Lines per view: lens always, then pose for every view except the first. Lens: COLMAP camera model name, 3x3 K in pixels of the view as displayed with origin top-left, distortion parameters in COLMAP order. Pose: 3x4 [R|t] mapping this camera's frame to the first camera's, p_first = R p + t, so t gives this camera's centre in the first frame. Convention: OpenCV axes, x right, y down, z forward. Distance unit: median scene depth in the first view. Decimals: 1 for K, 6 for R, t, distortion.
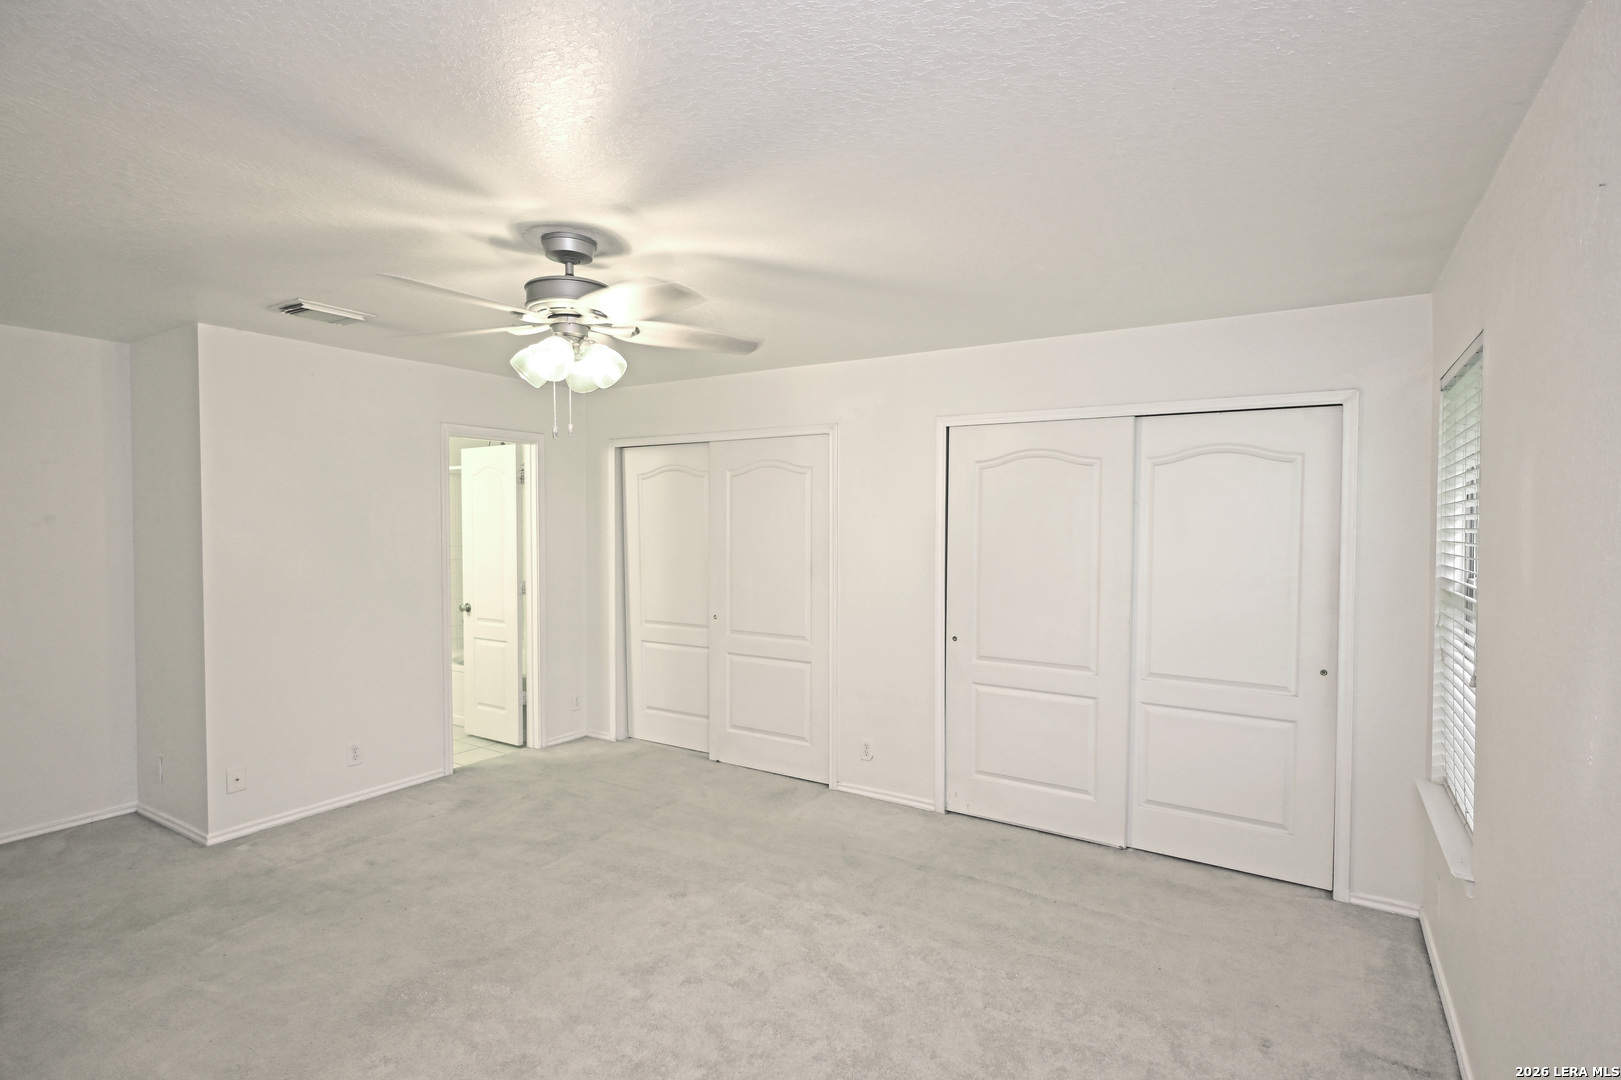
lens RADIAL K [[787.6, 0, 816.4], [0, 787.6, 538.2], [0, 0, 1]] dist [-0.002485, 0.000533]
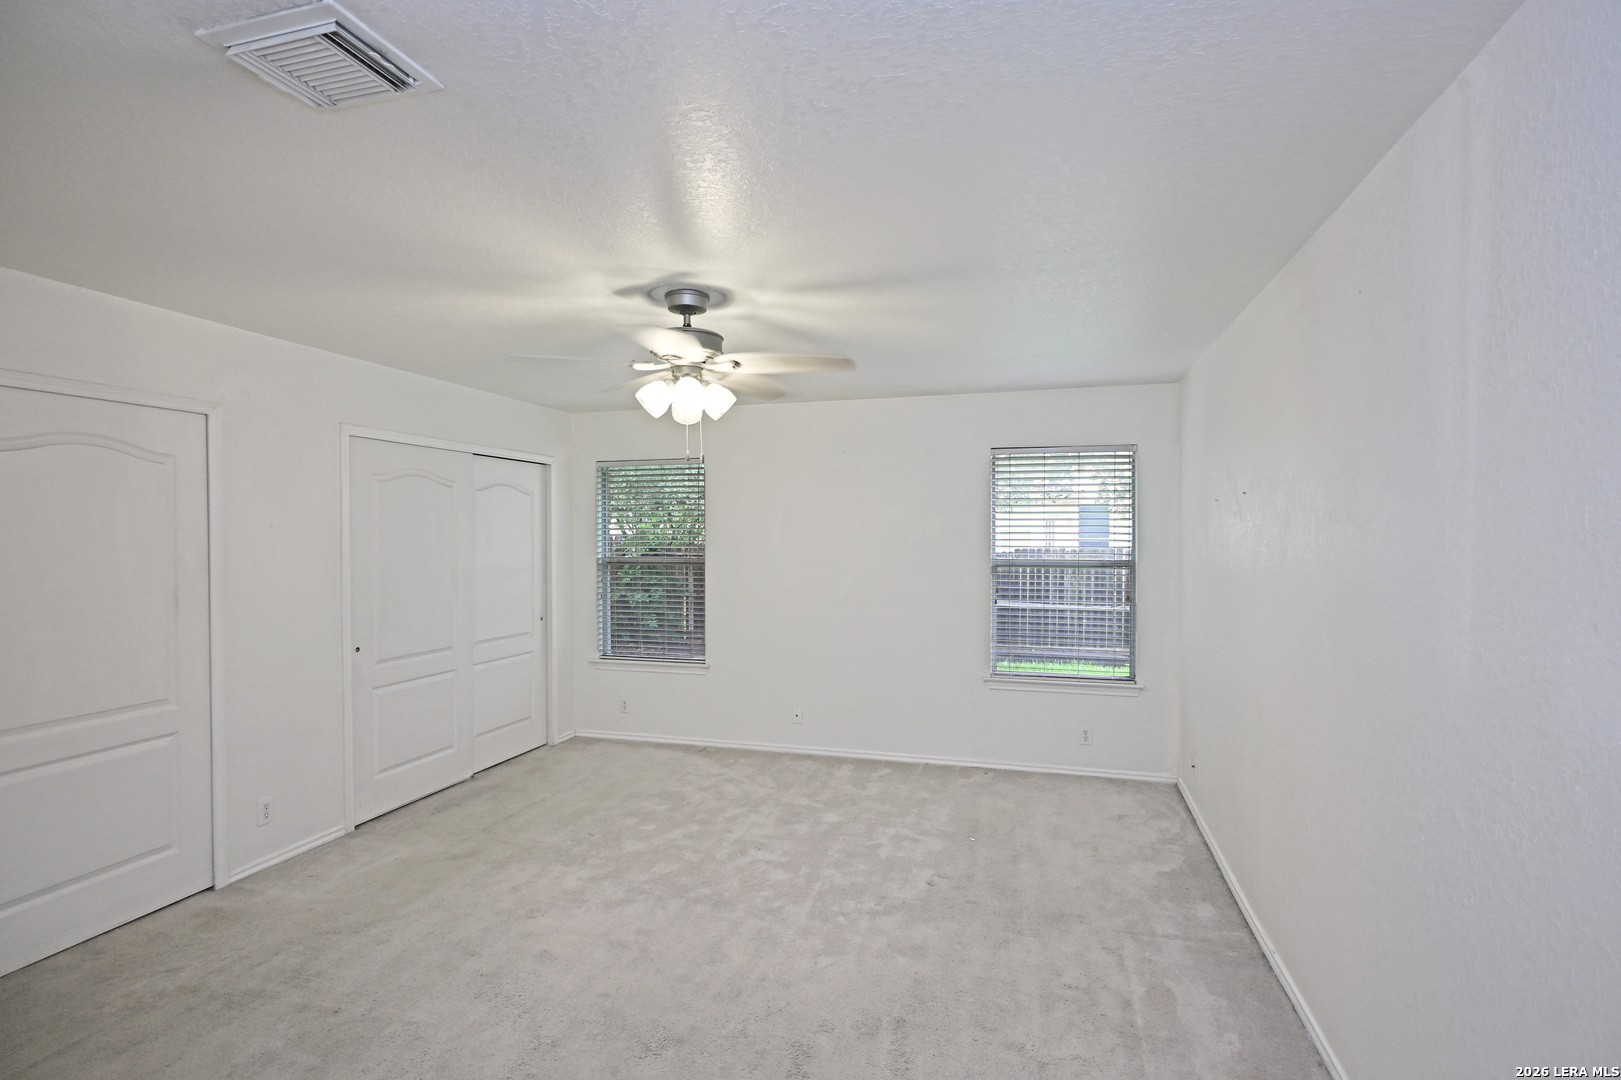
lens RADIAL K [[787.6, 0, 816.4], [0, 787.6, 538.2], [0, 0, 1]] dist [-0.002485, 0.000533]
pose [[-0.277153, -0.012139, 0.960749, -0.968594], [0.020268, 0.999624, 0.018477, -0.020582], [-0.960612, 0.024594, -0.276803, 0.738717]]
